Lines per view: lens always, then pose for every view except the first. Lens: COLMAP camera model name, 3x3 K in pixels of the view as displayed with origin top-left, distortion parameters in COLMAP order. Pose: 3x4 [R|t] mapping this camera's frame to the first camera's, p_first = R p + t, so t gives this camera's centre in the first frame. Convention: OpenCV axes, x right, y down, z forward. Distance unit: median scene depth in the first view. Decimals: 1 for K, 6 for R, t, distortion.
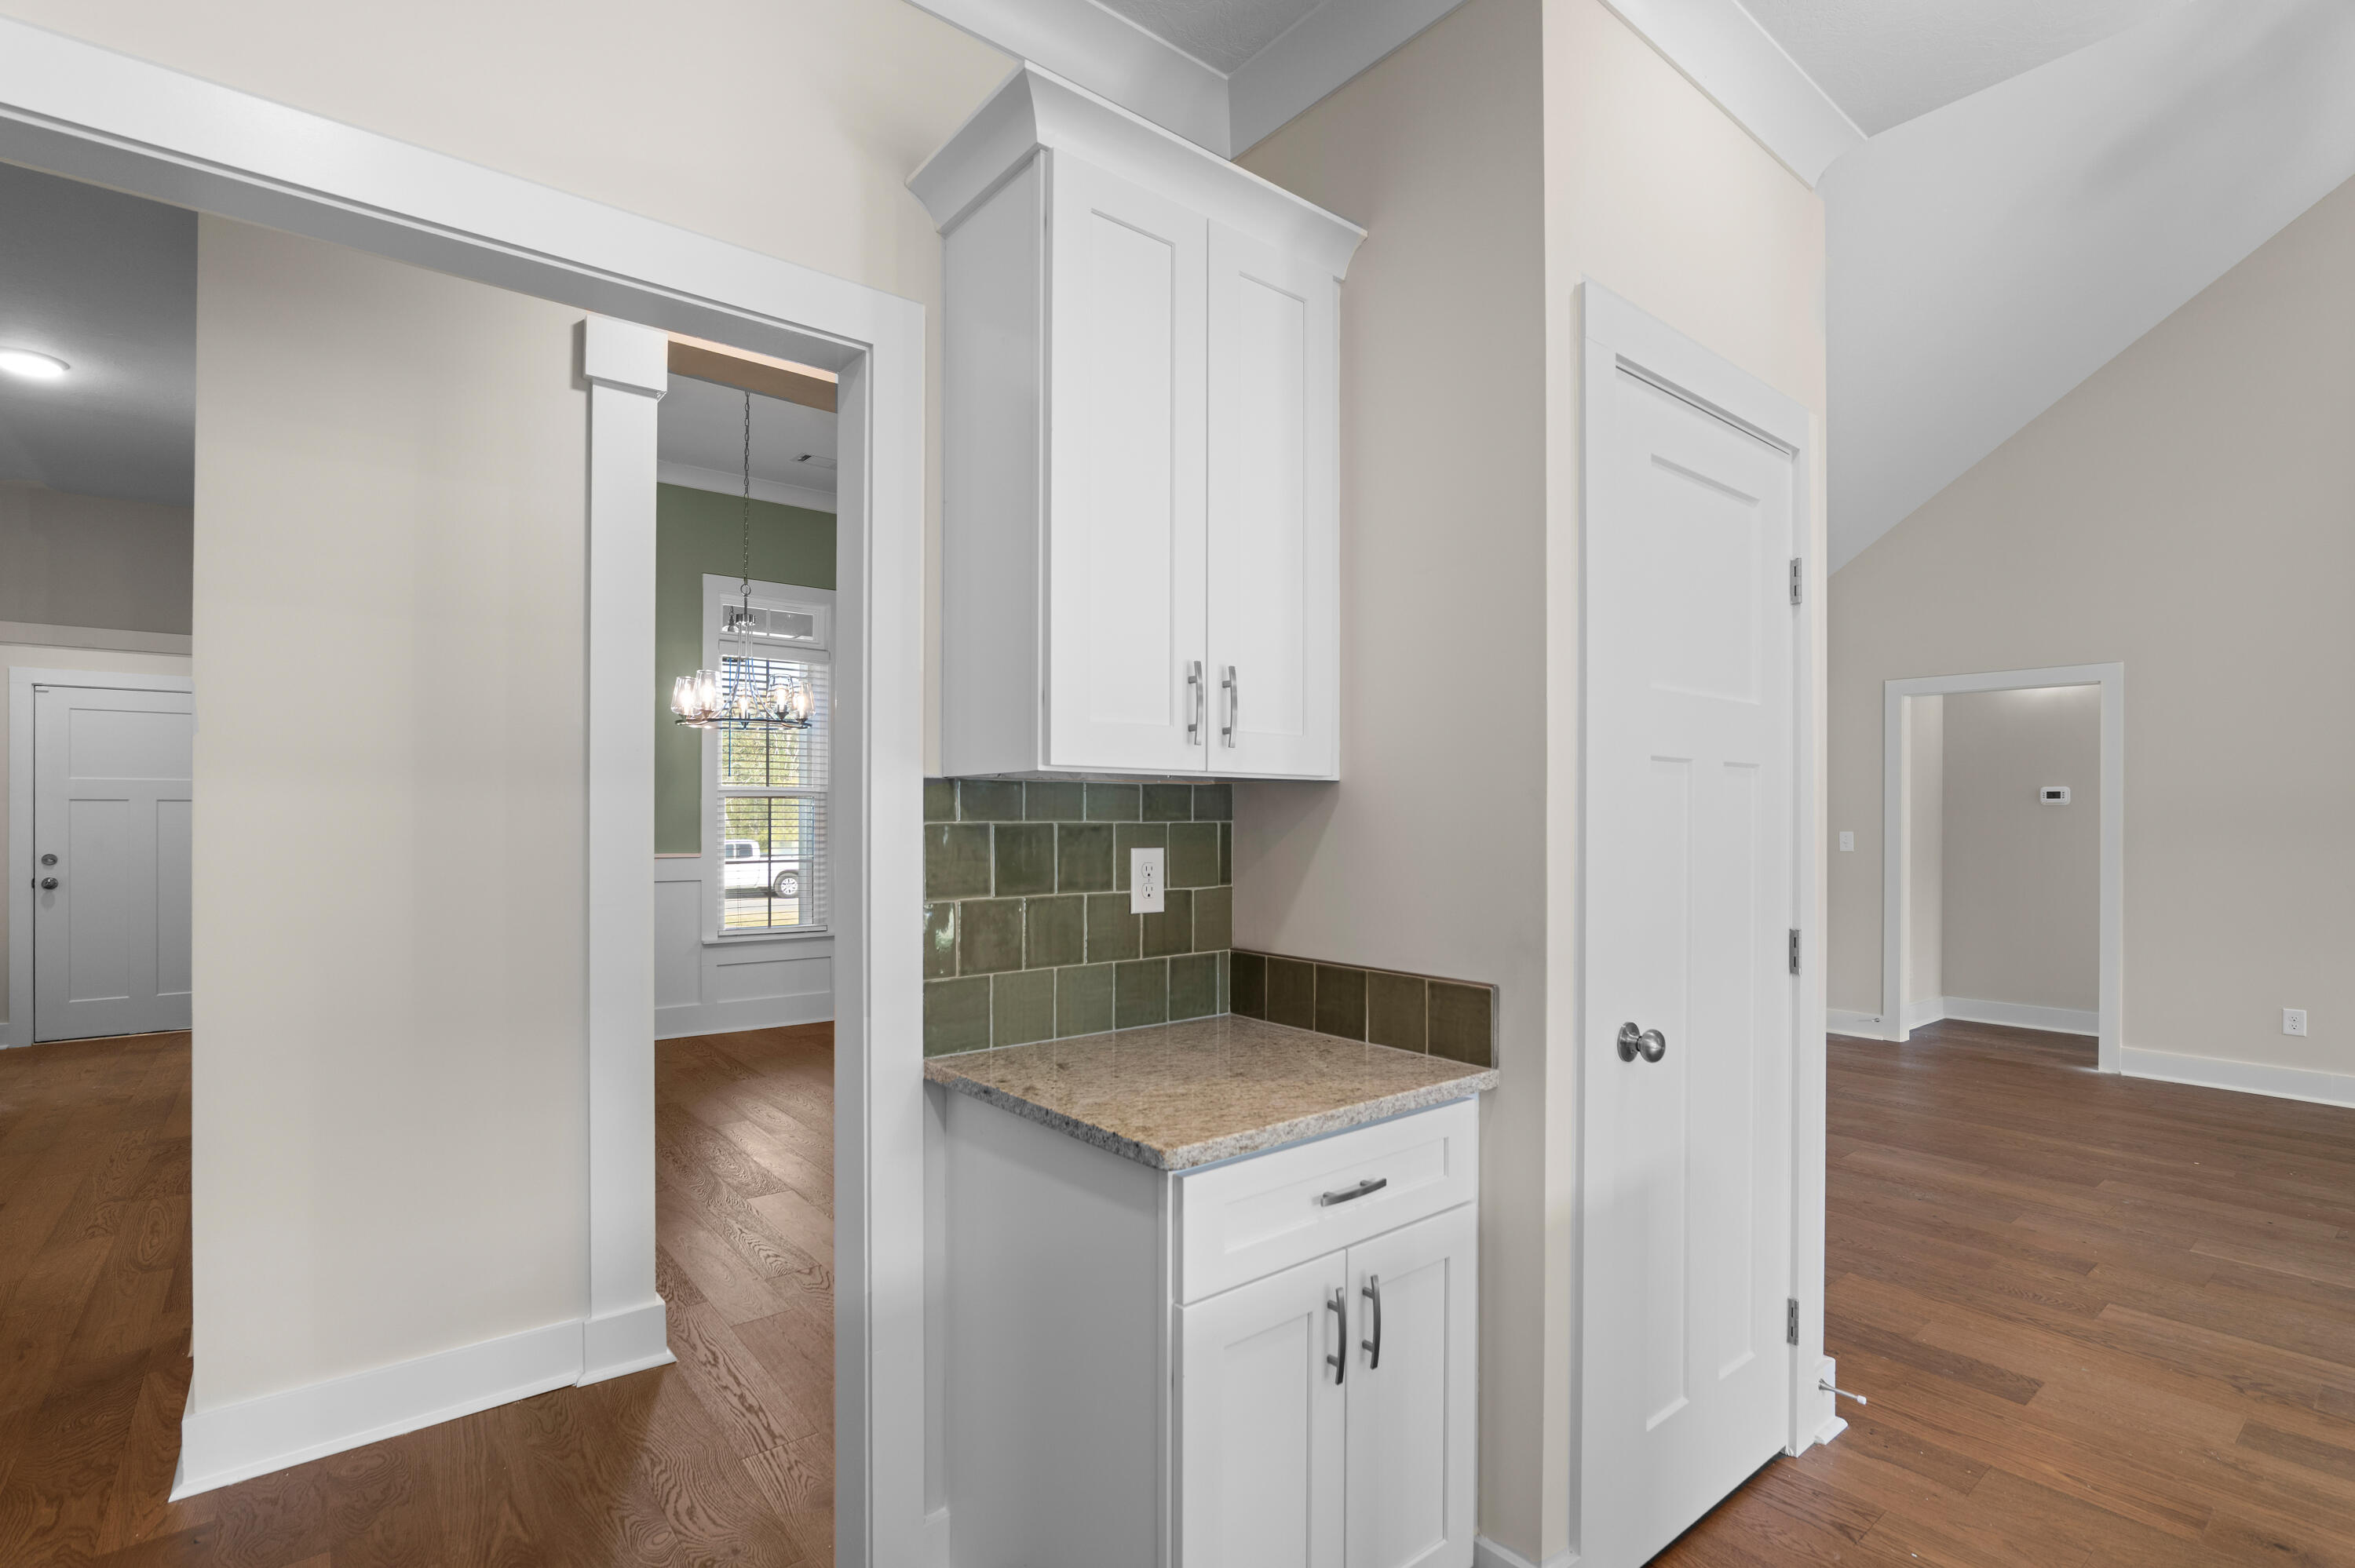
lens RADIAL K [[1119.8, 0, 1177.9], [0, 1119.8, 821.3], [0, 0, 1]] dist [-0.018695, 0.004410]
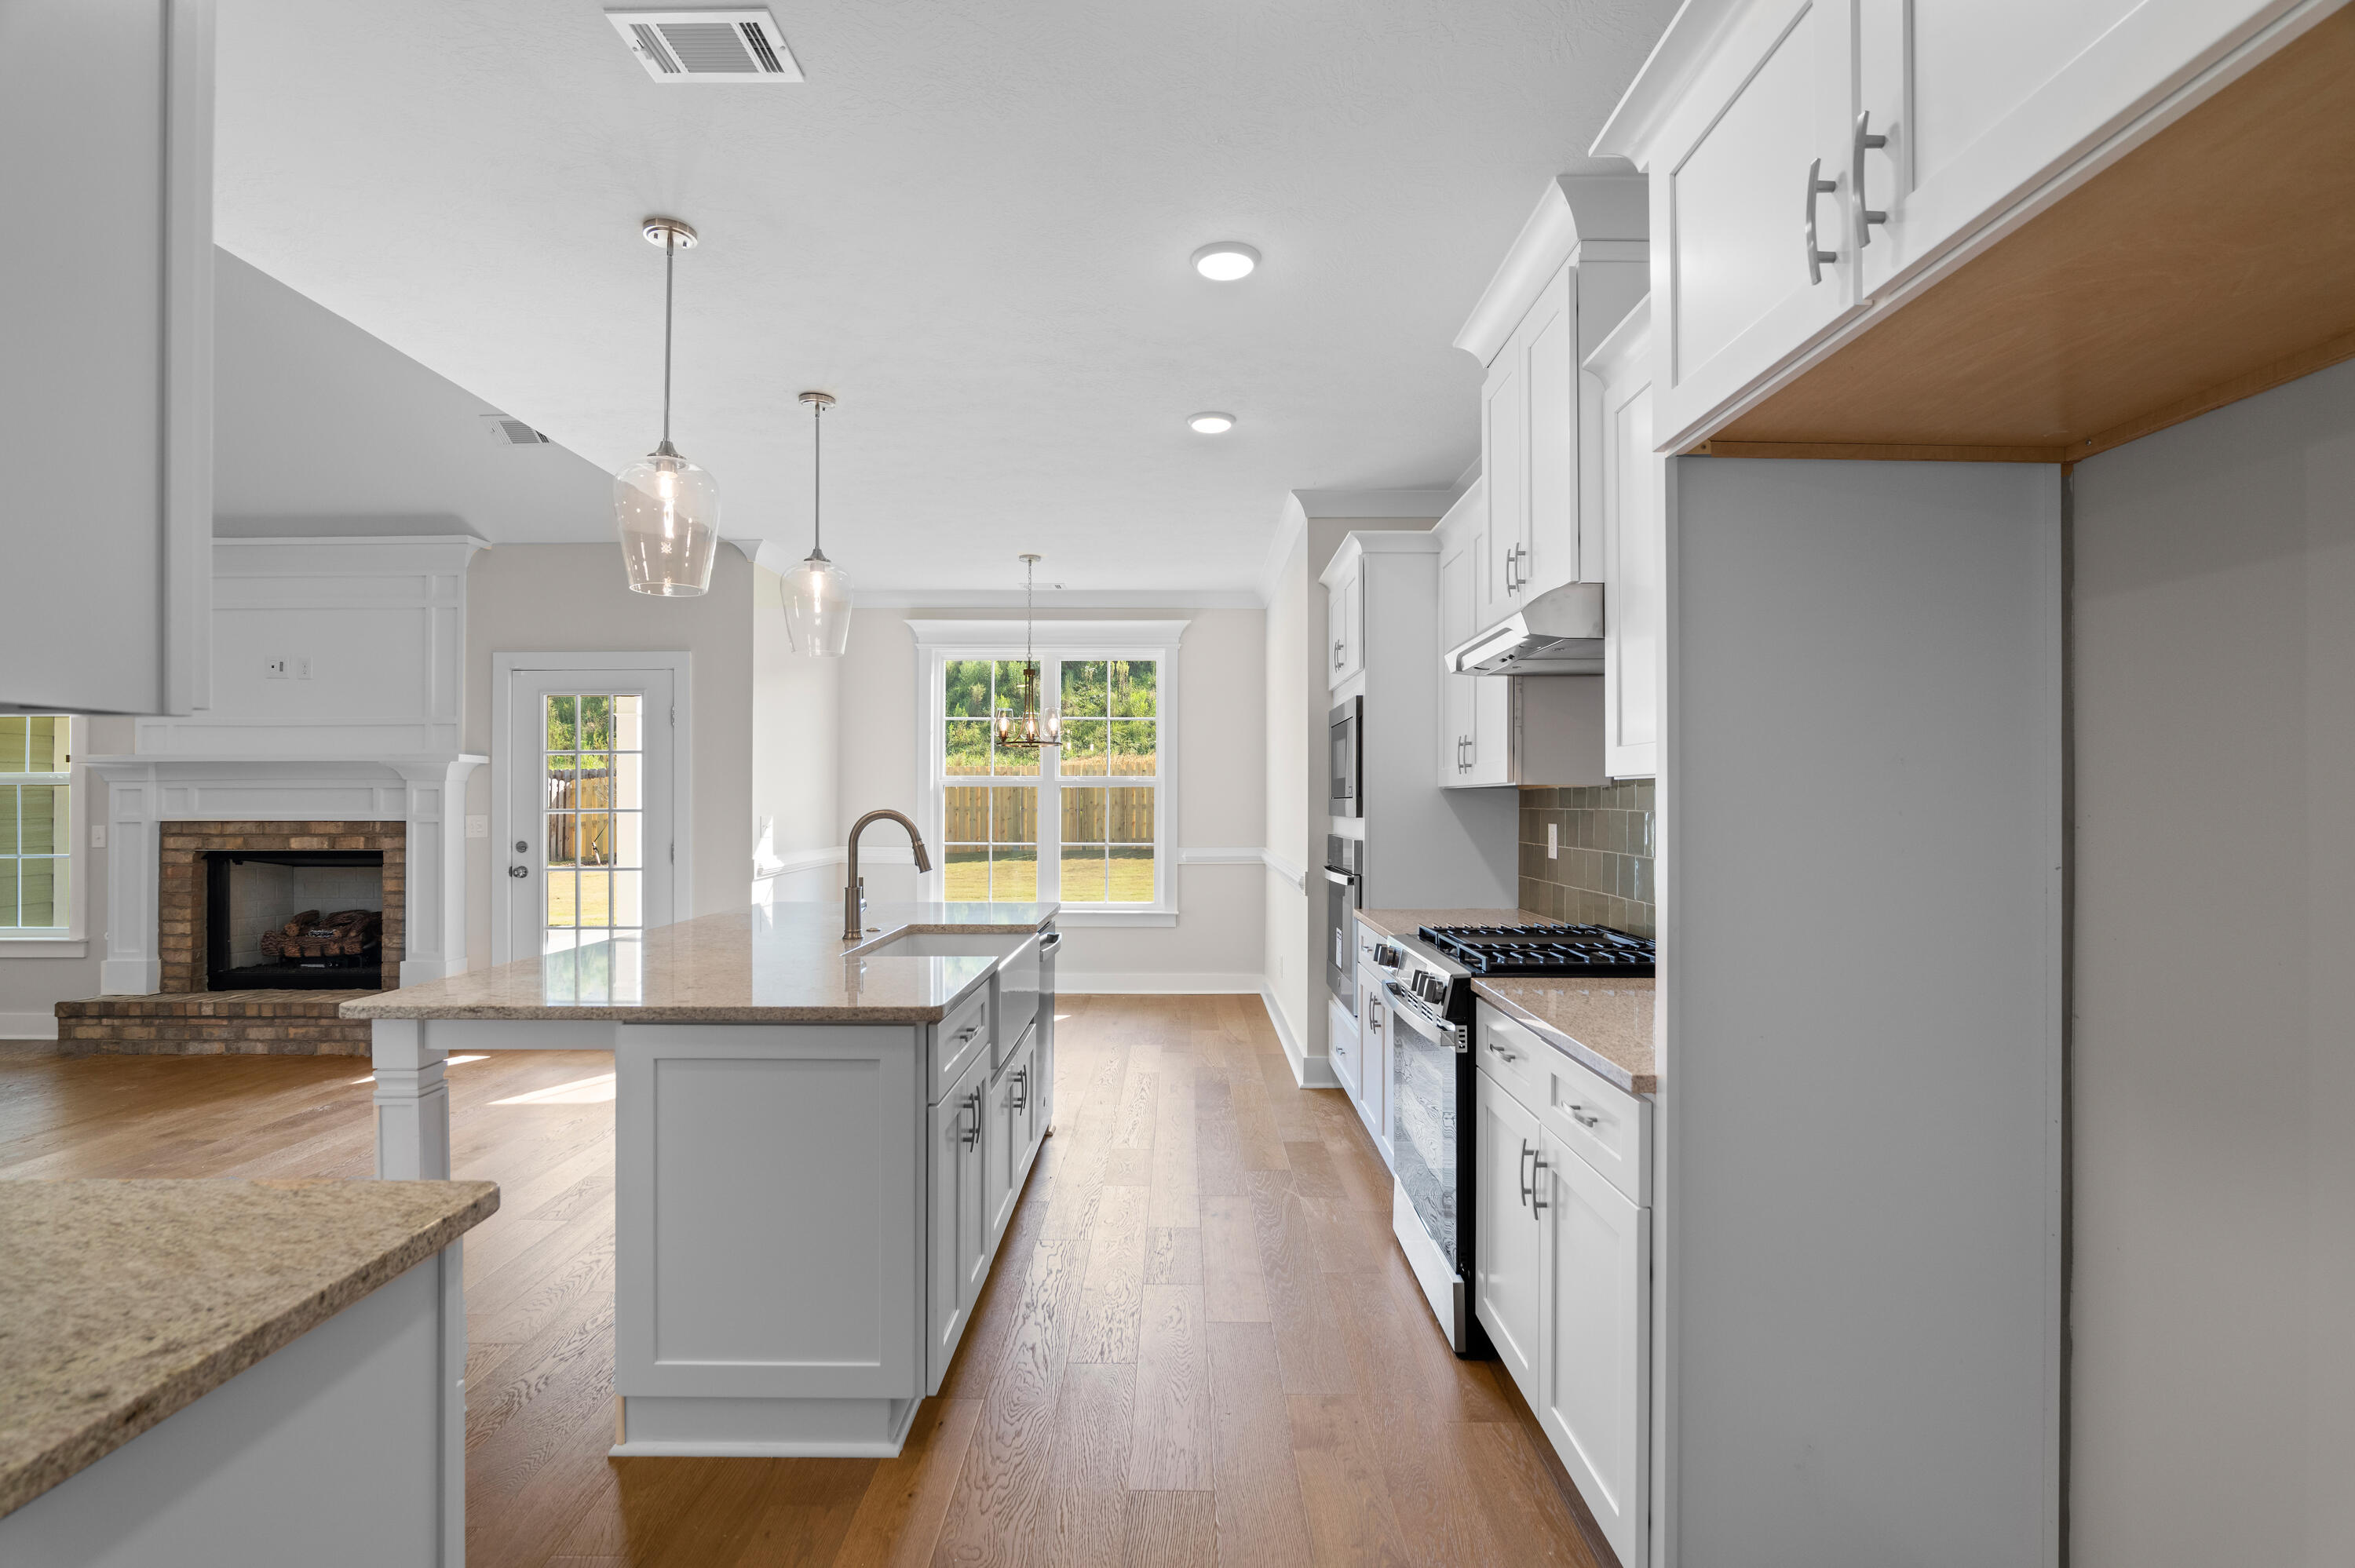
lens RADIAL K [[1119.8, 0, 1178.9], [0, 1119.8, 788.9], [0, 0, 1]] dist [-0.018695, 0.004410]
pose [[-0.780188, 0.002611, 0.625539, -0.854079], [-0.000182, 0.999990, -0.004401, -0.011578], [-0.625545, -0.003548, -0.780180, 1.181235]]
